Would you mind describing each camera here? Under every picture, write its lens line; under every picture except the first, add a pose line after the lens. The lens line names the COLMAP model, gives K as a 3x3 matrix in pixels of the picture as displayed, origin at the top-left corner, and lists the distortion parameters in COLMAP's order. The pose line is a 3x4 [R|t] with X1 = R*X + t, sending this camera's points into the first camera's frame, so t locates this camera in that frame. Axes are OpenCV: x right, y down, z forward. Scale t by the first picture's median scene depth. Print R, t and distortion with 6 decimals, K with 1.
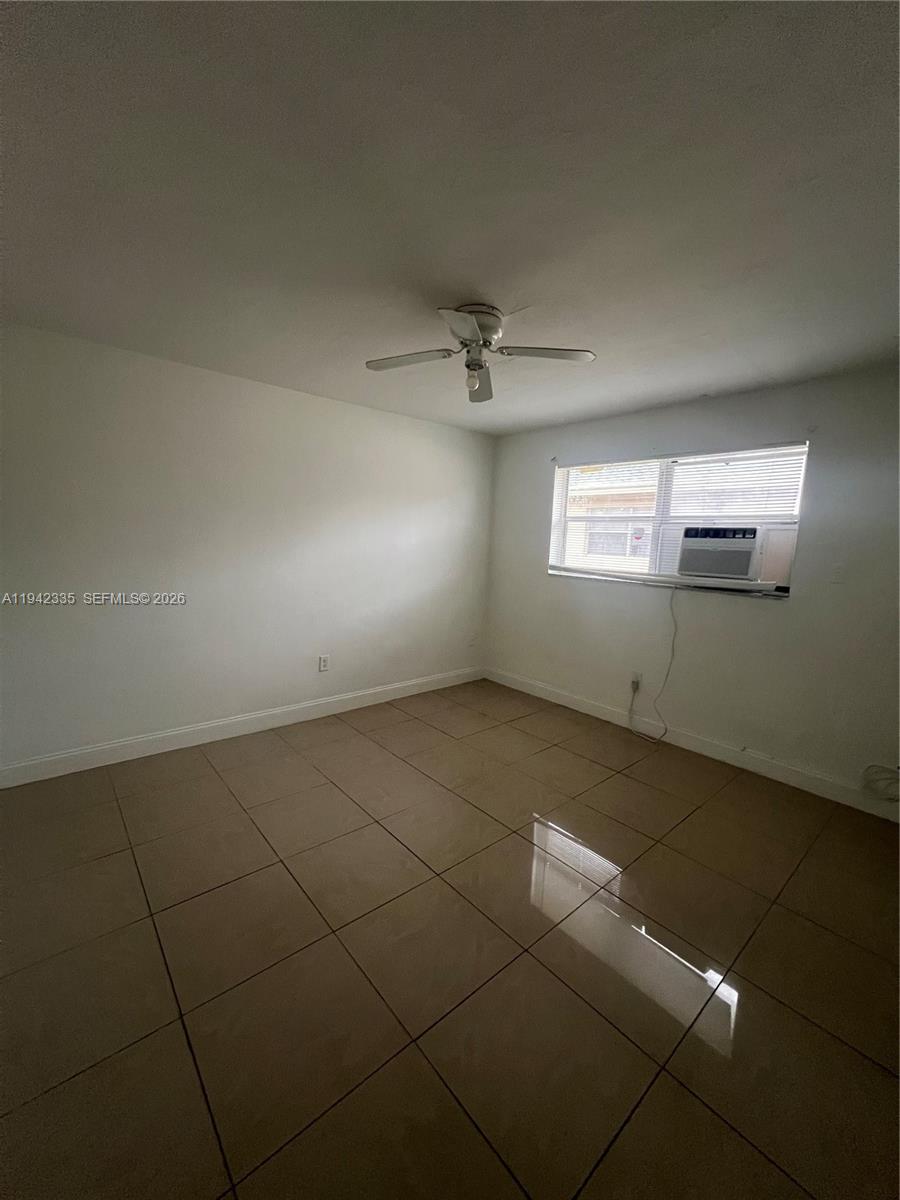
lens RADIAL K [[478.9, 0, 450.0], [0, 478.9, 600.0], [0, 0, 1]] dist [0.000977, 0.000000]
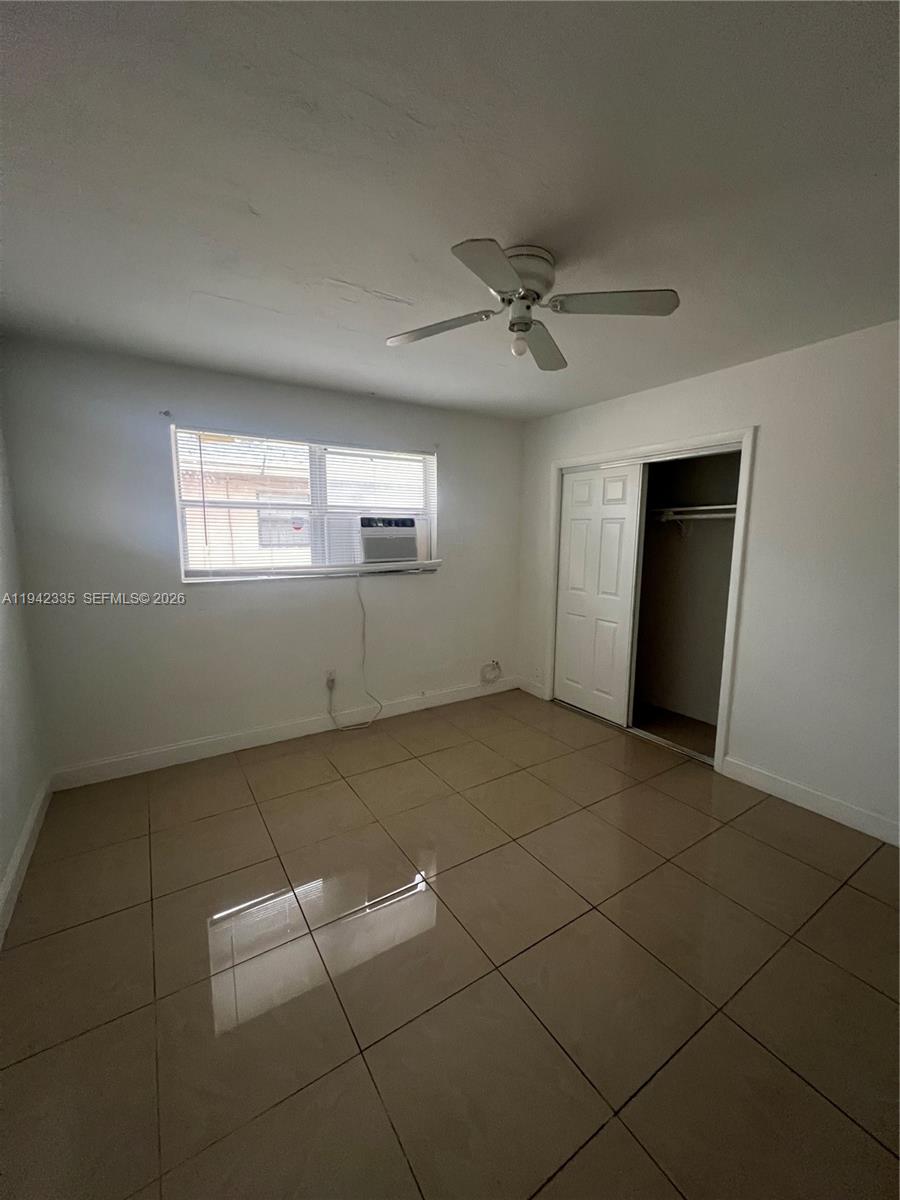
lens RADIAL K [[478.9, 0, 450.0], [0, 478.9, 600.0], [0, 0, 1]] dist [0.000977, 0.000000]
pose [[0.129169, -0.177997, 0.975517, -0.498600], [0.127902, 0.978531, 0.161611, -0.111613], [-0.983339, 0.103895, 0.149162, 0.630240]]
